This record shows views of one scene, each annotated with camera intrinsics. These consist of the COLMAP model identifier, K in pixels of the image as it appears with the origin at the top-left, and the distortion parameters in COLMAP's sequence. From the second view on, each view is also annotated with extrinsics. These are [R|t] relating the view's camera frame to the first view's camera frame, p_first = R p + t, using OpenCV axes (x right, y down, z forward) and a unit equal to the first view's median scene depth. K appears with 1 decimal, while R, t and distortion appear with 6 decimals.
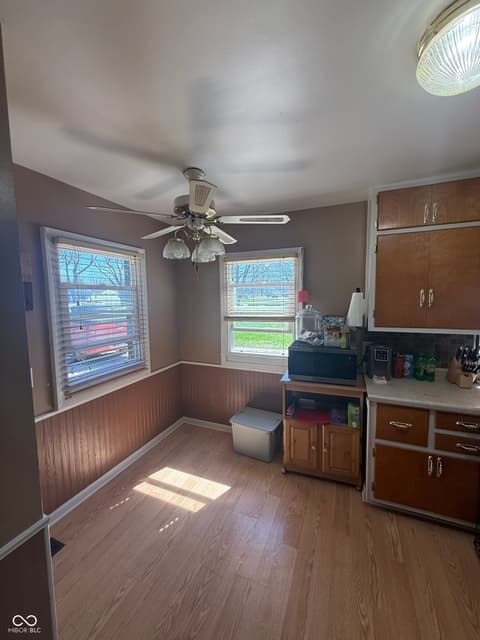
lens RADIAL K [[255.7, 0, 239.2], [0, 255.7, 318.3], [0, 0, 1]] dist [-0.000044, 0.000169]
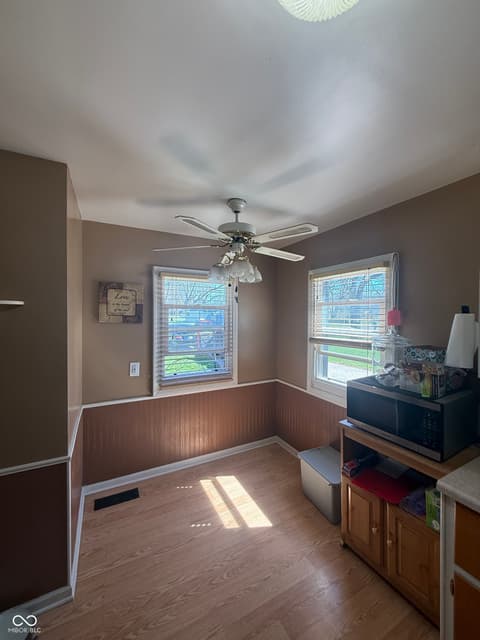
lens RADIAL K [[255.7, 0, 239.6], [0, 255.7, 318.0], [0, 0, 1]] dist [-0.000044, 0.000169]
pose [[0.772695, 0.022707, -0.634371, 0.431926], [-0.067011, 0.996694, -0.045948, -0.023770], [0.631230, 0.078014, 0.771662, 0.165465]]
